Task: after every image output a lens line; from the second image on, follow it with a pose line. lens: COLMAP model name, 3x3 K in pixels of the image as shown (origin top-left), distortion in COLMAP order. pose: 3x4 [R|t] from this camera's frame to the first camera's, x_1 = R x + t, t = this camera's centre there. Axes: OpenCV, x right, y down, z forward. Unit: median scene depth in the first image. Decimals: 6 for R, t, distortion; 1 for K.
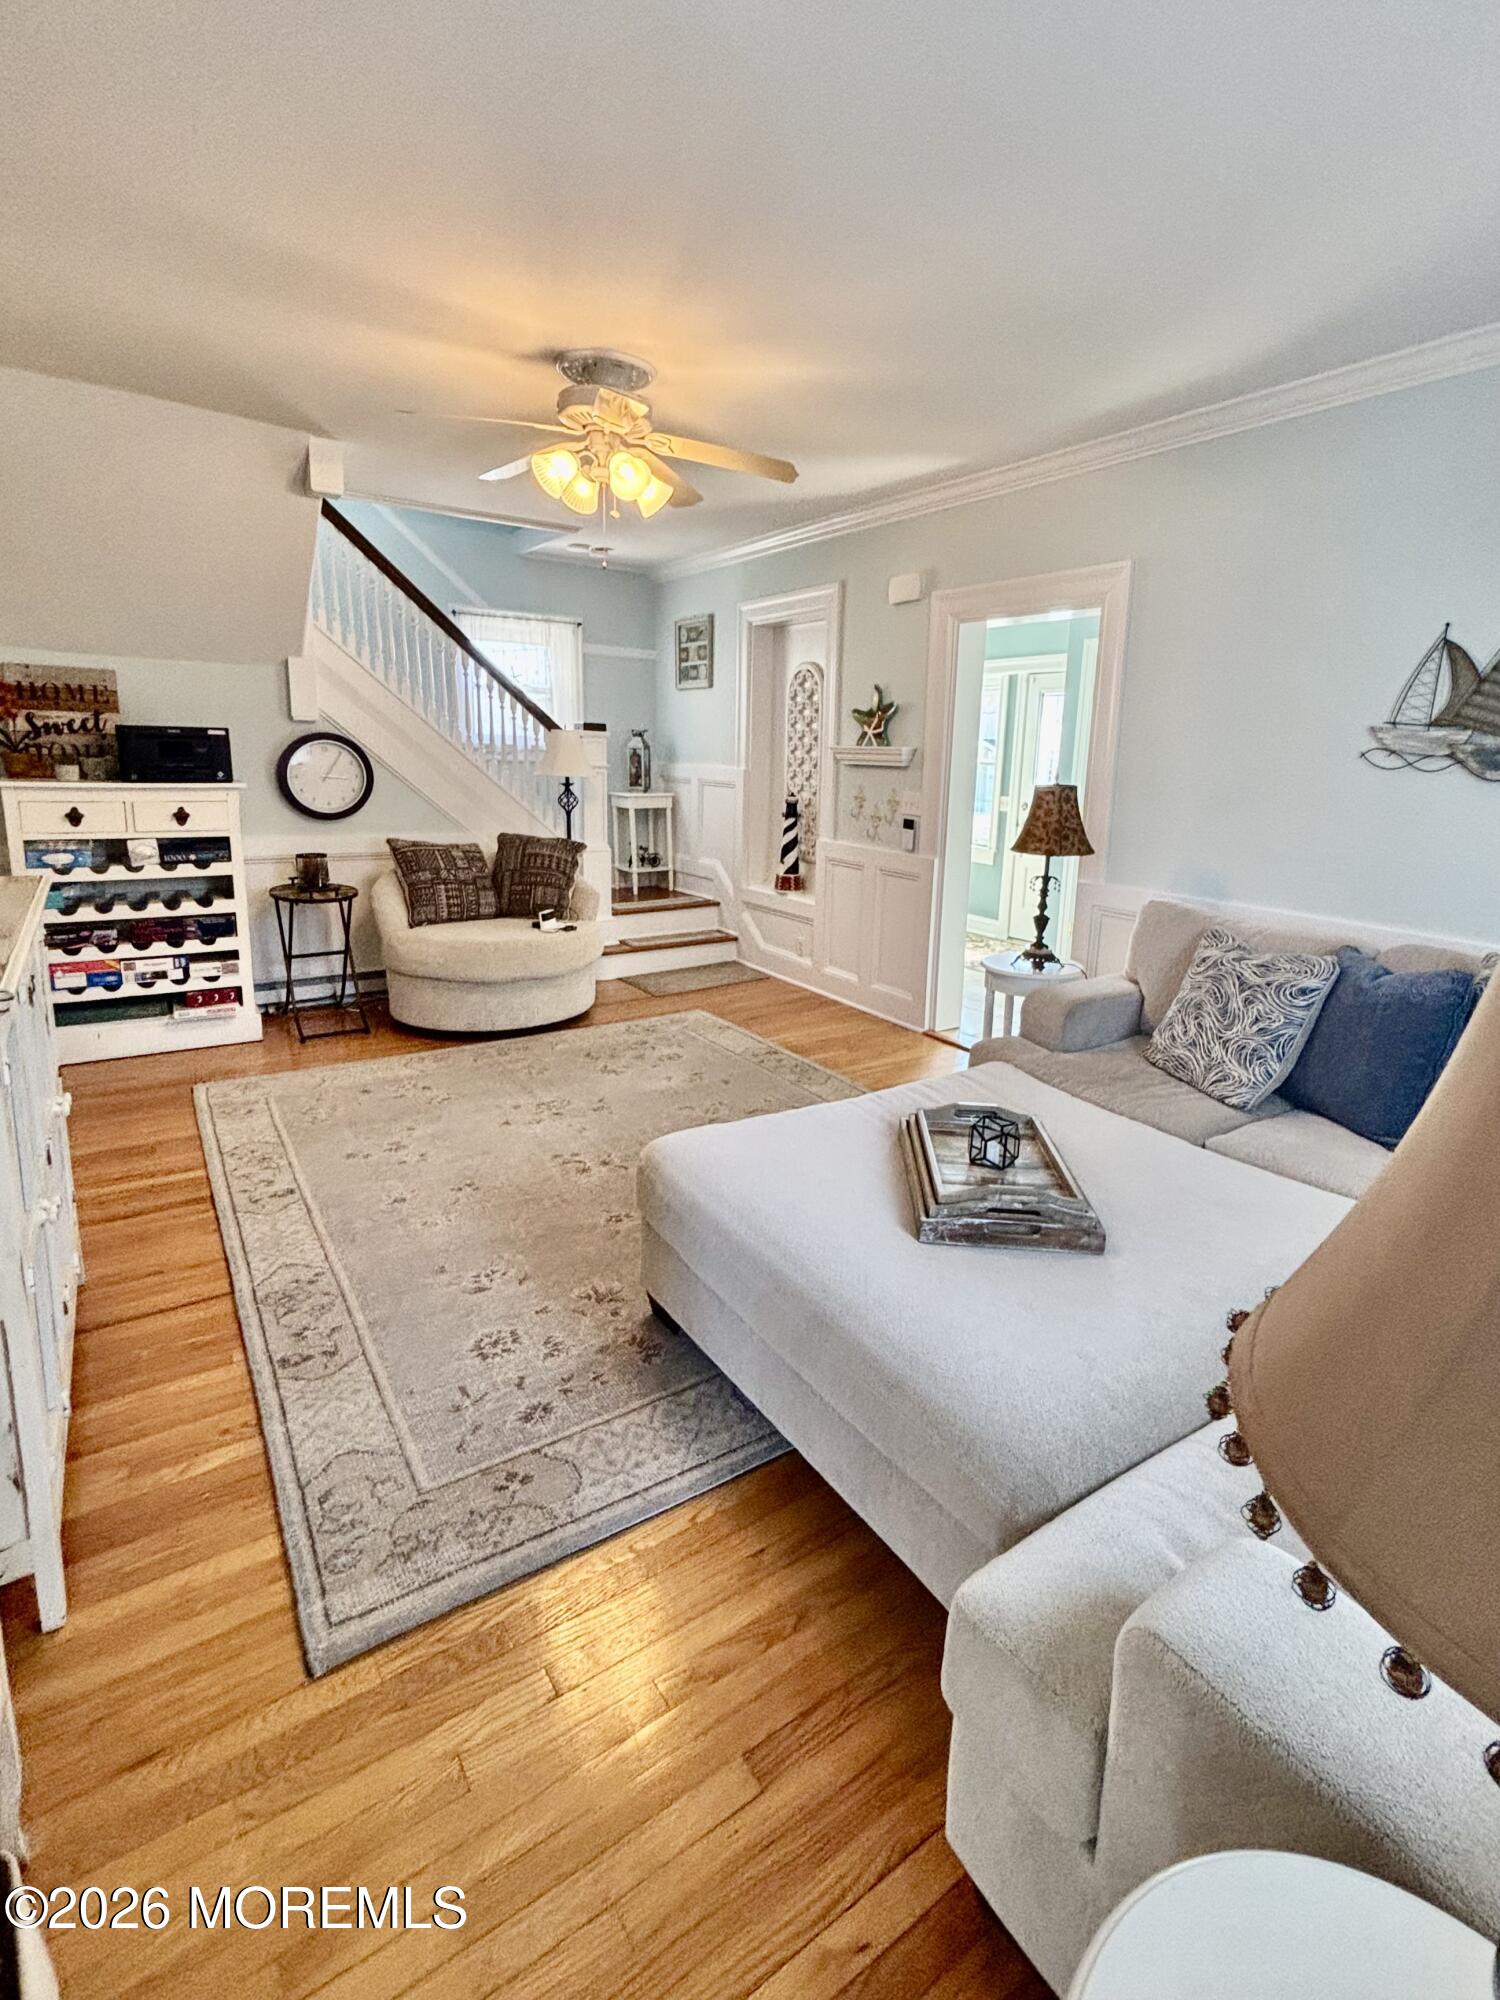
lens RADIAL K [[933.0, 0, 834.0], [0, 933.0, 970.3], [0, 0, 1]] dist [-0.025038, -0.000211]
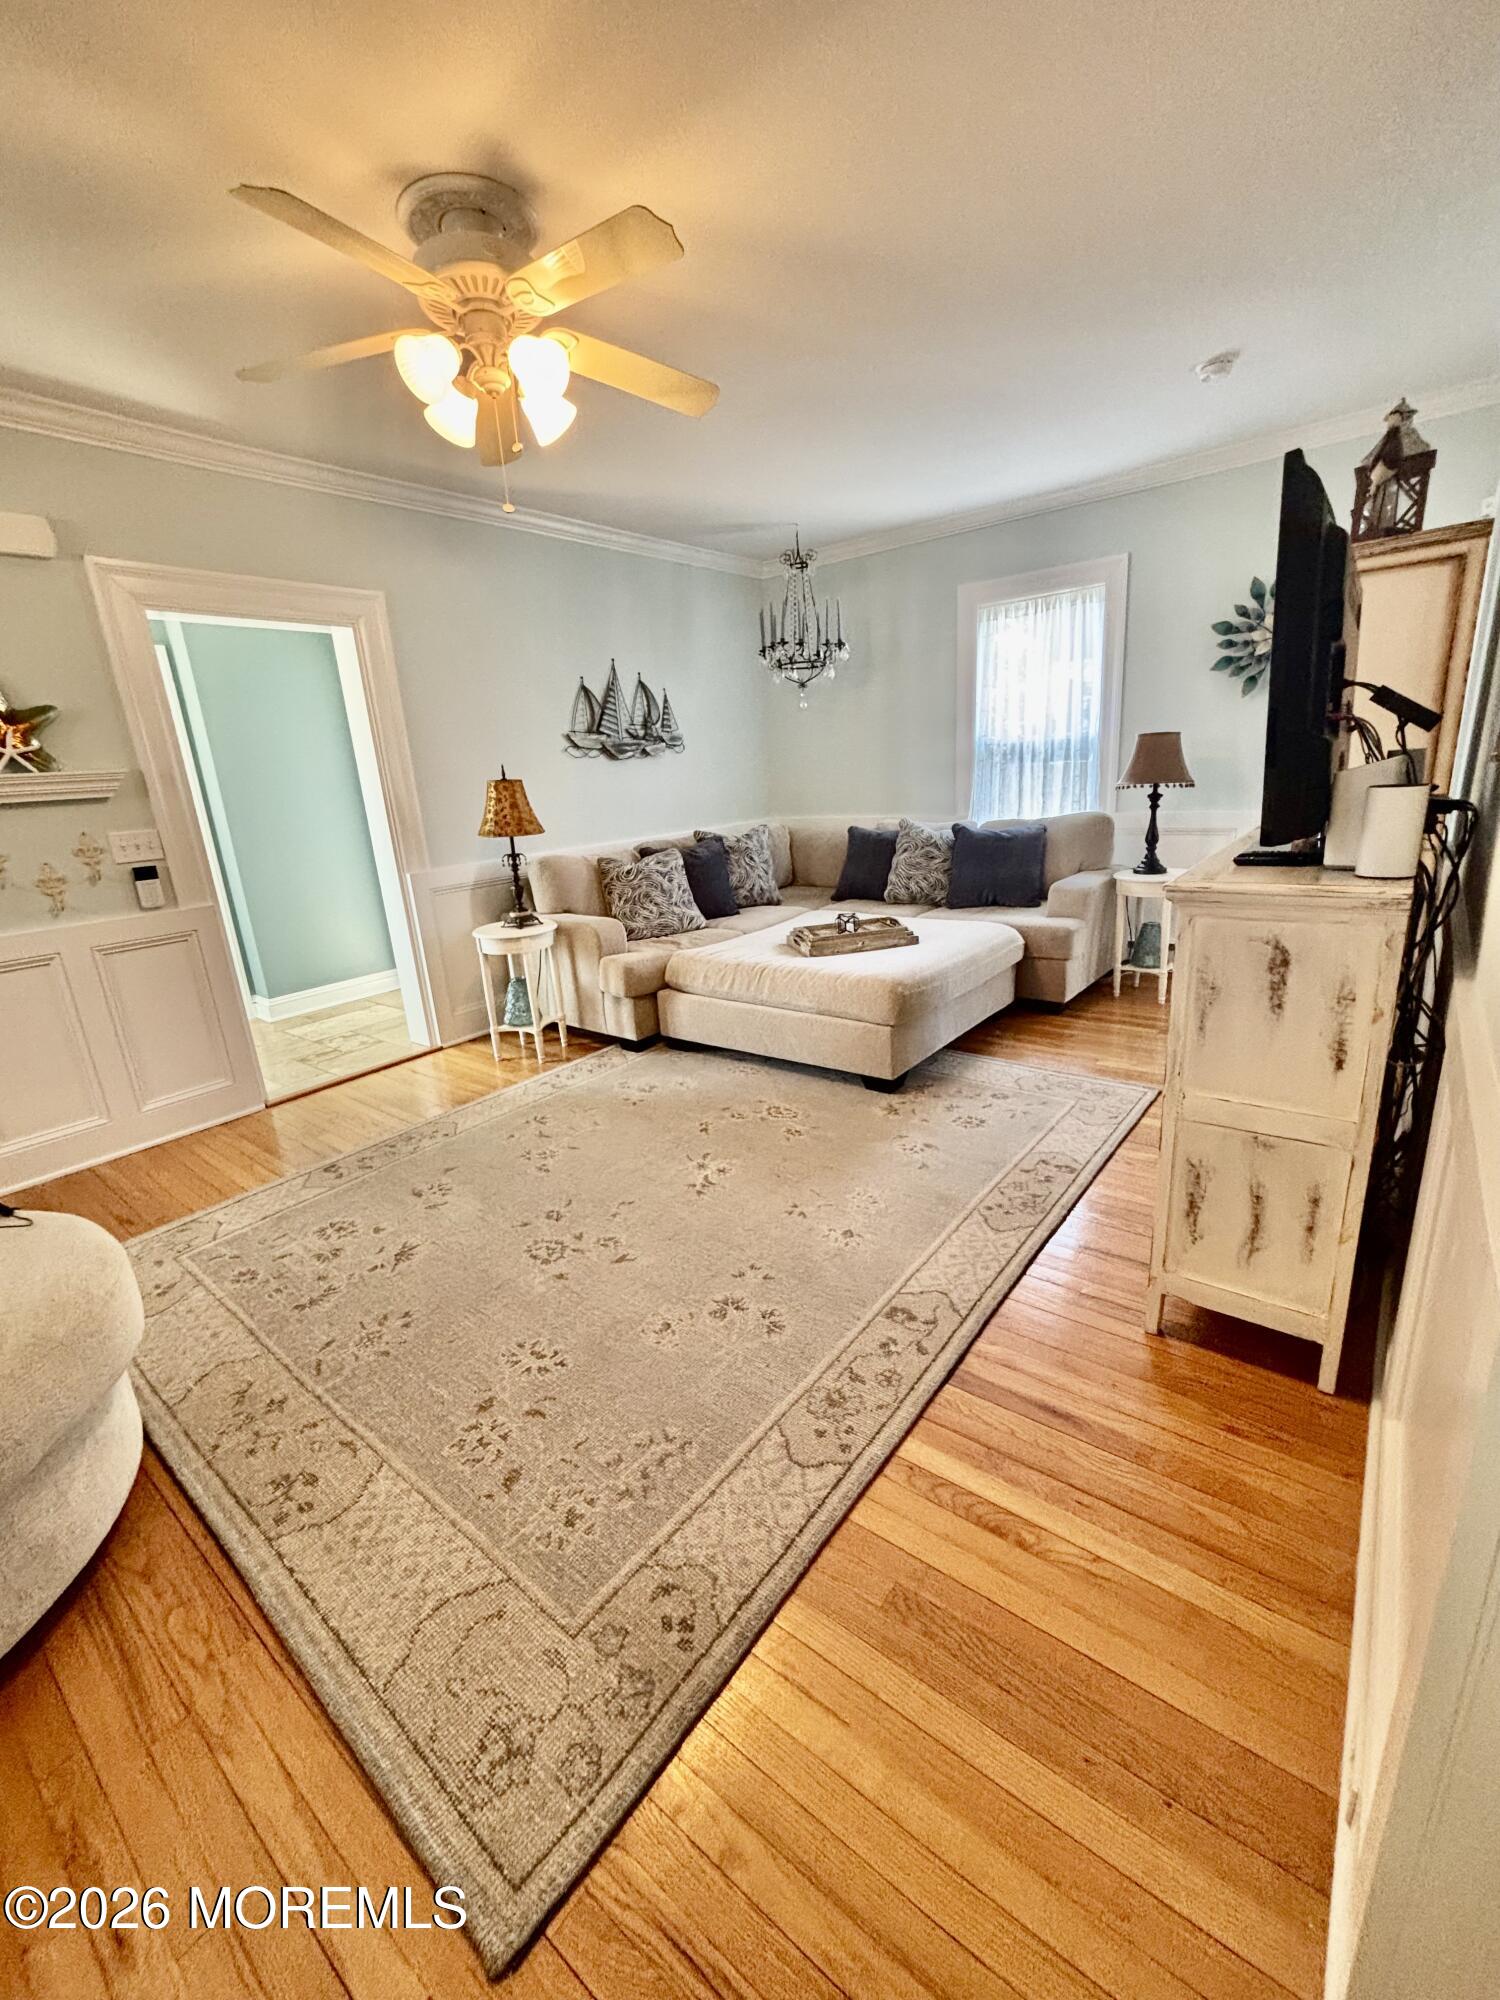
lens RADIAL K [[813.6, 0, 750.0], [0, 813.6, 1000.0], [0, 0, 1]] dist [-0.000311, -0.000247]
pose [[-0.259097, -0.291311, 0.920873, -1.019849], [0.265807, 0.895109, 0.357948, -0.256144], [-0.928555, 0.337518, -0.154488, 1.027890]]
